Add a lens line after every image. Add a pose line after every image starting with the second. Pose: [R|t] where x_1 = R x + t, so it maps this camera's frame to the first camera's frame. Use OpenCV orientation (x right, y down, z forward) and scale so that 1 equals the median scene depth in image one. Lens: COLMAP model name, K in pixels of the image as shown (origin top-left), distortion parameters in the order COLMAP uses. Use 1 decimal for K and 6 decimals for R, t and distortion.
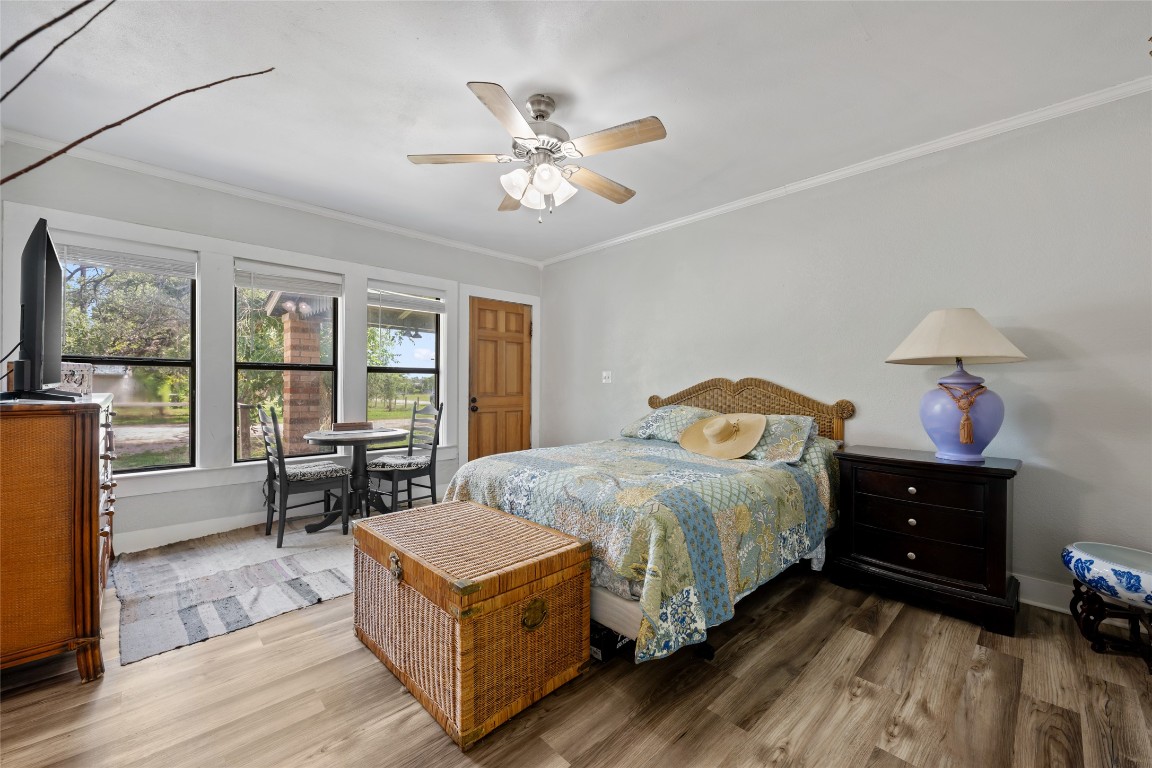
lens RADIAL K [[450.4, 0, 574.8], [0, 450.4, 380.6], [0, 0, 1]] dist [-0.001359, -0.000164]
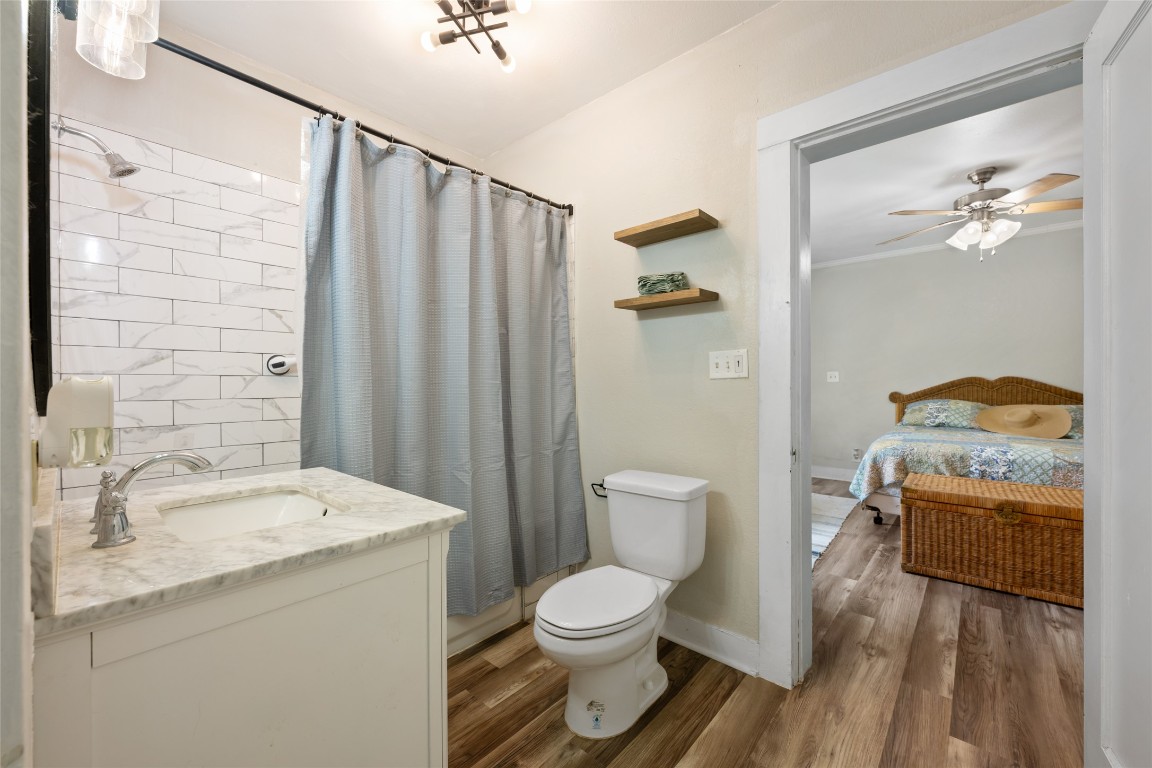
lens RADIAL K [[450.4, 0, 569.7], [0, 450.4, 390.4], [0, 0, 1]] dist [-0.001359, -0.000164]
pose [[0.994077, -0.007781, 0.108403, -1.268780], [0.005097, 0.999674, 0.025019, -0.009030], [-0.108562, -0.024318, 0.993792, -0.161430]]
